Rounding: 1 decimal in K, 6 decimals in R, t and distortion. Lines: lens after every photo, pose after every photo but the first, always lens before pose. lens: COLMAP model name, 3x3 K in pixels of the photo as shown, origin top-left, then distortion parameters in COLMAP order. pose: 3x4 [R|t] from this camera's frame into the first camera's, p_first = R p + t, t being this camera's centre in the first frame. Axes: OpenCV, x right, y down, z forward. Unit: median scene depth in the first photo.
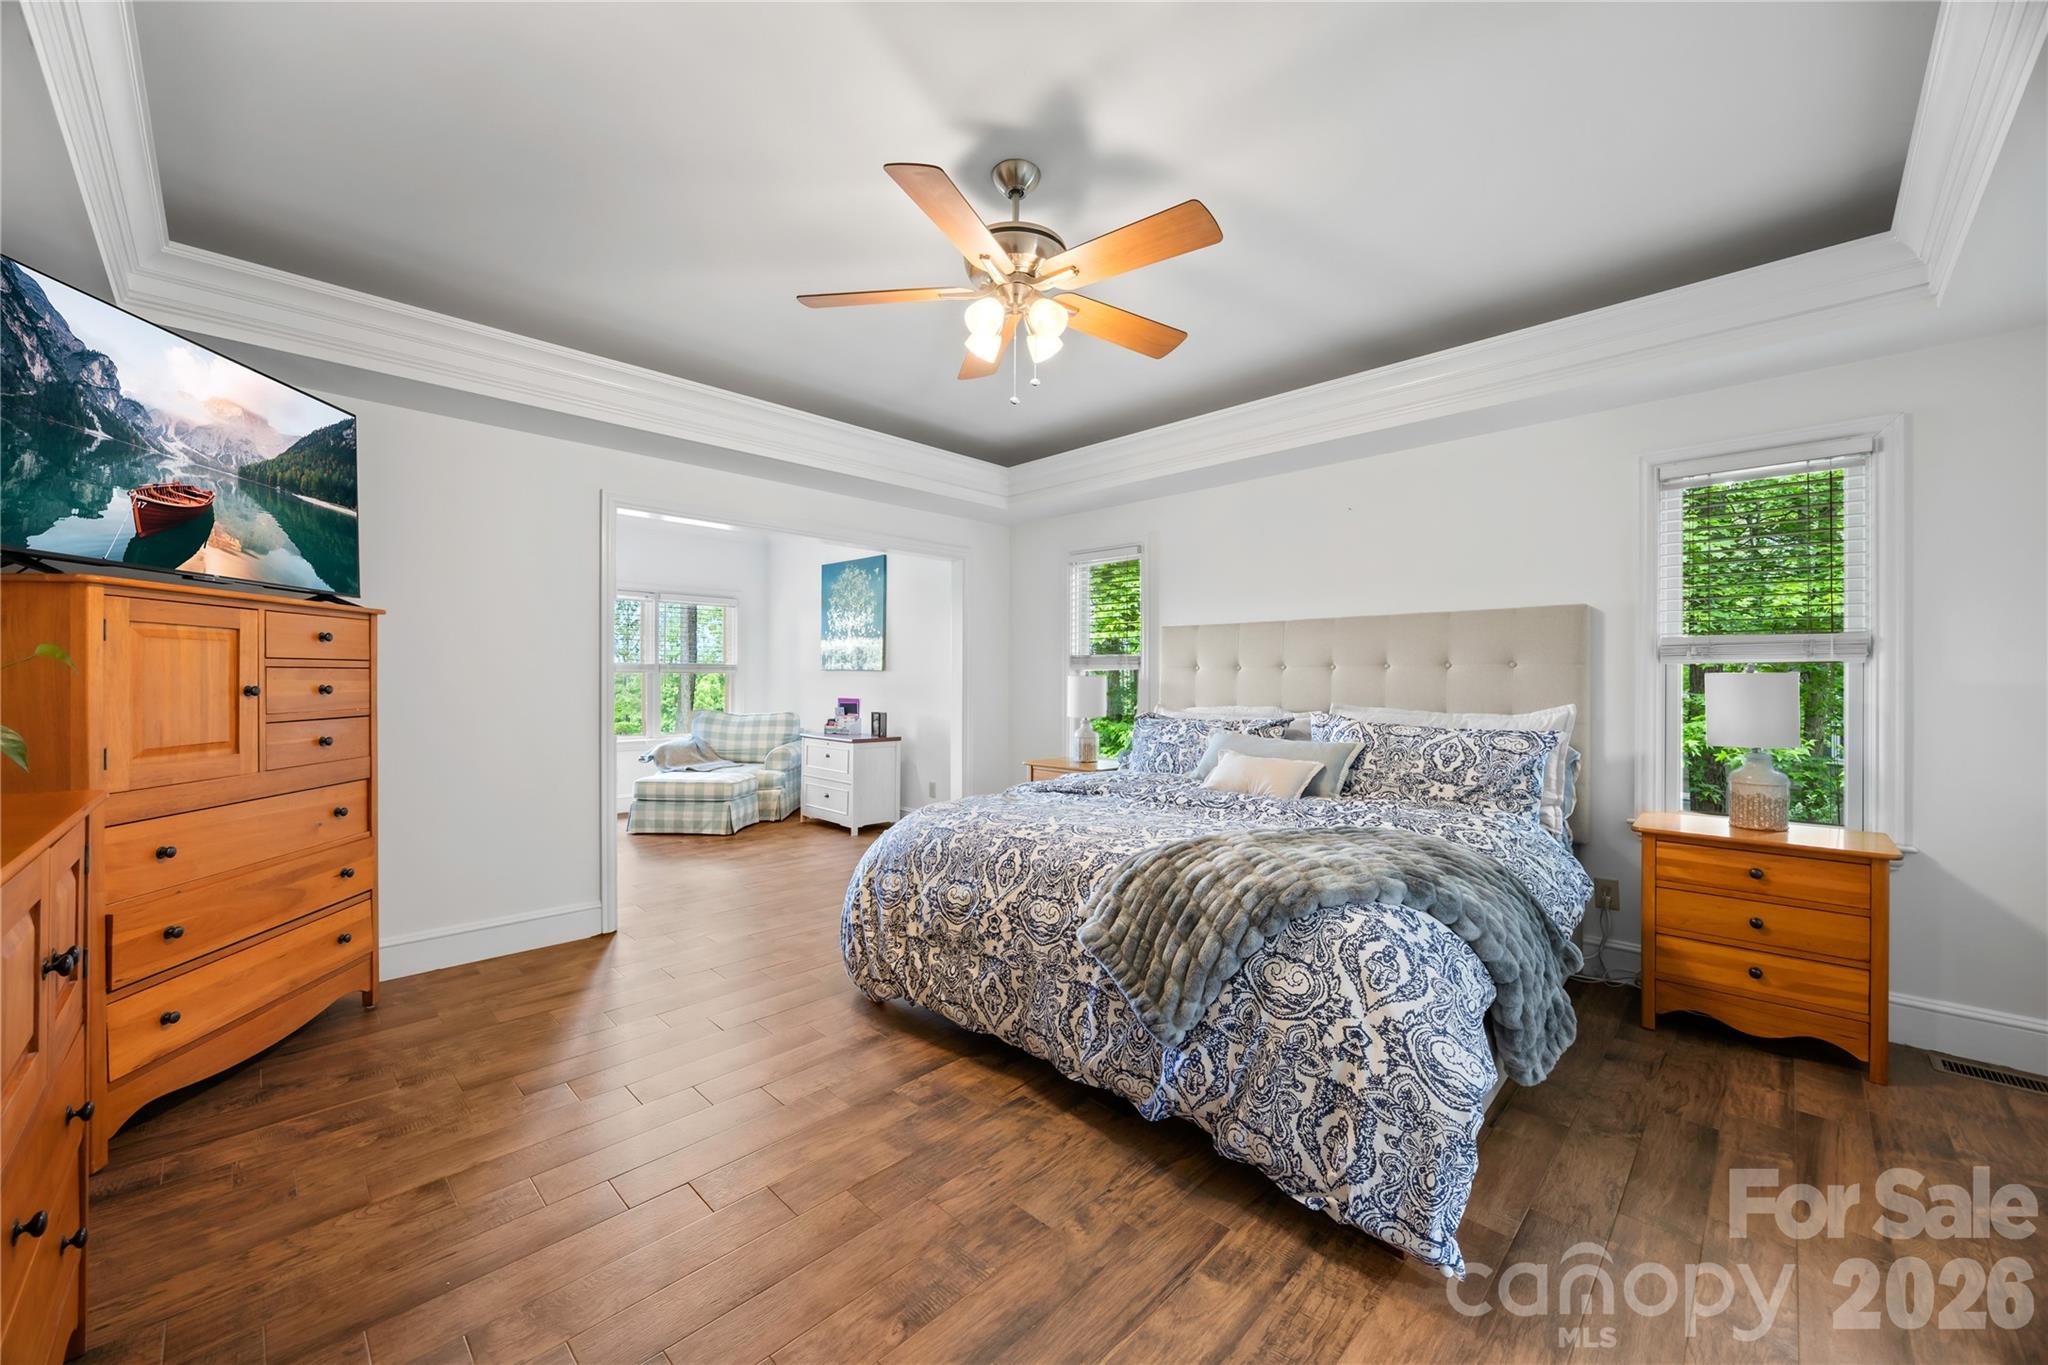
lens RADIAL K [[786.8, 0, 1017.7], [0, 786.8, 683.0], [0, 0, 1]] dist [-0.003792, 0.001084]
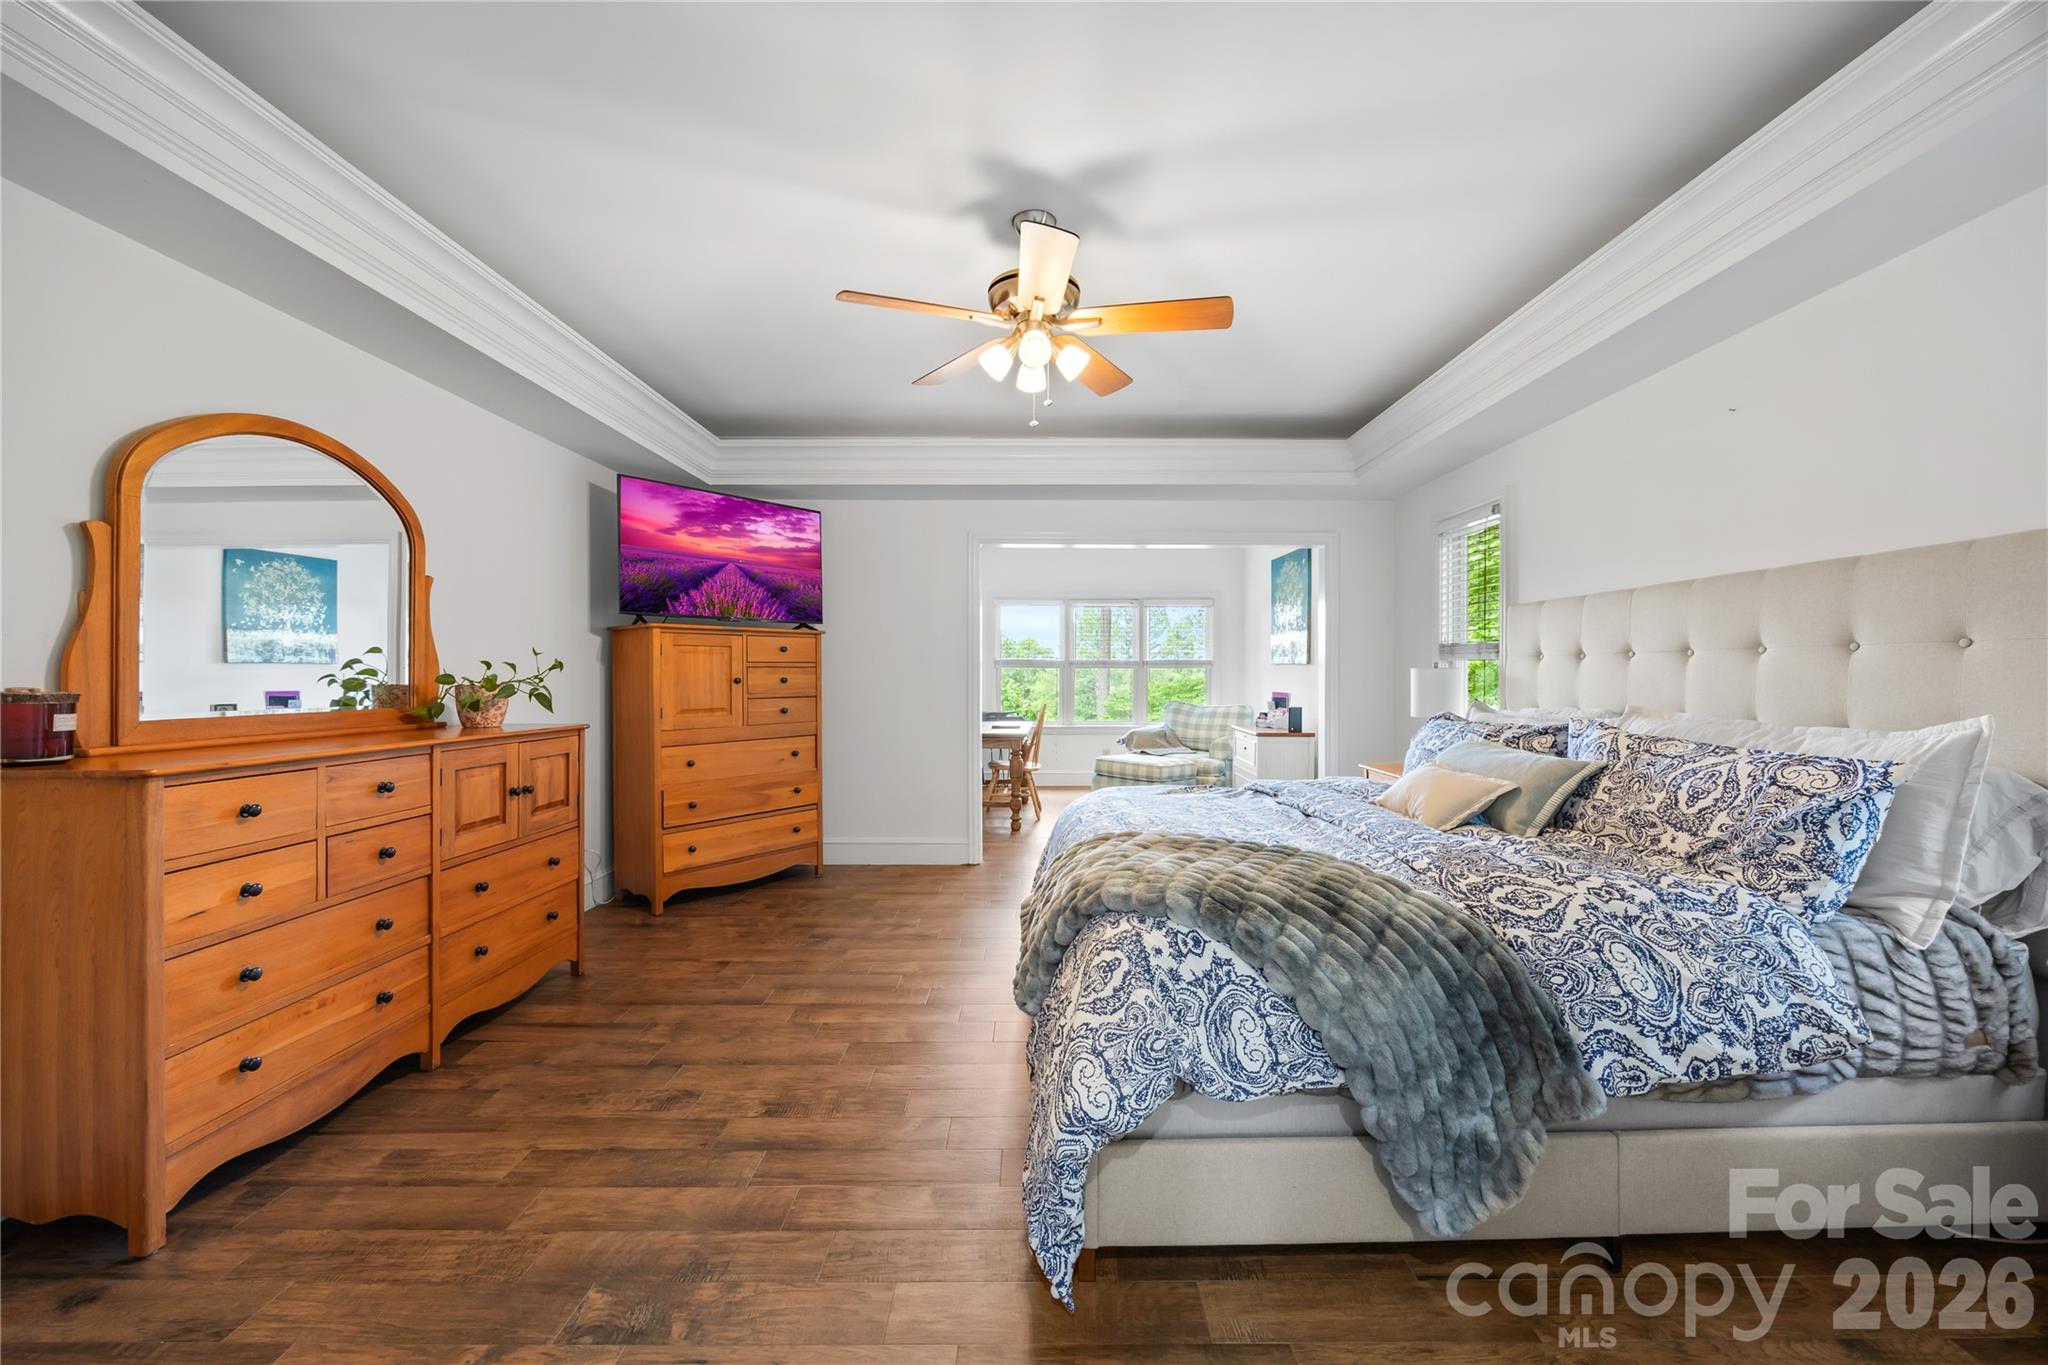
lens RADIAL K [[786.8, 0, 1027.0], [0, 786.8, 682.2], [0, 0, 1]] dist [-0.003792, 0.001084]
pose [[0.702521, 0.004832, -0.711647, 0.291950], [-0.000900, 0.999982, 0.005901, 0.000919], [0.711662, -0.003505, 0.702513, 0.075212]]
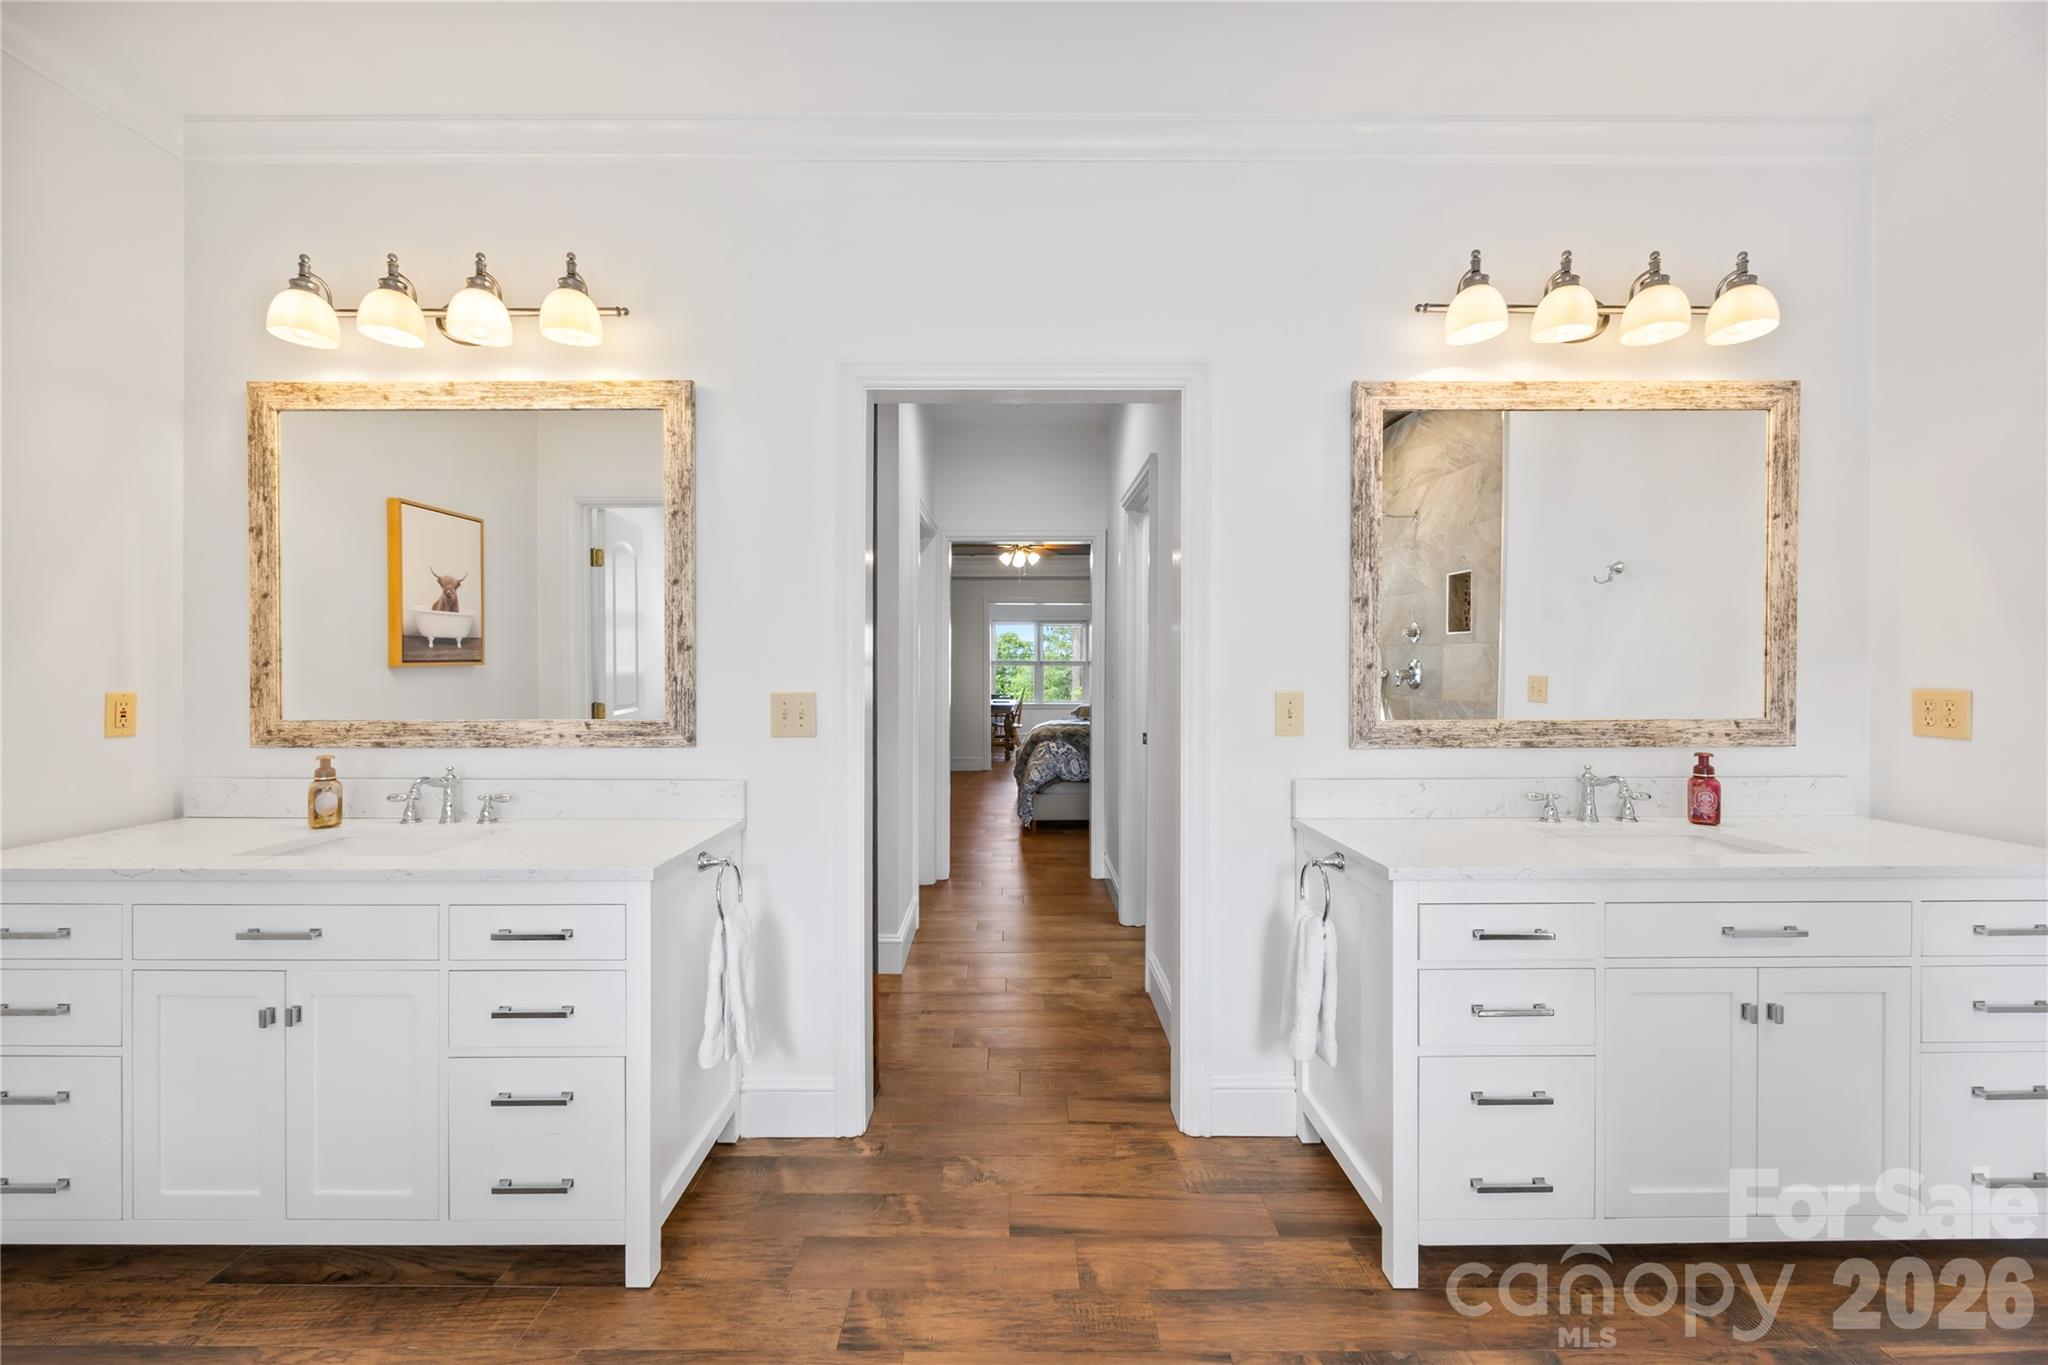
lens RADIAL K [[809.3, 0, 1024.0], [0, 809.3, 672.2], [0, 0, 1]] dist [0.002039, -0.000659]
pose [[0.717297, -0.000762, -0.696767, 0.837377], [0.004577, 0.999983, 0.003619, -0.008810], [0.696752, -0.005785, 0.717288, -0.484742]]
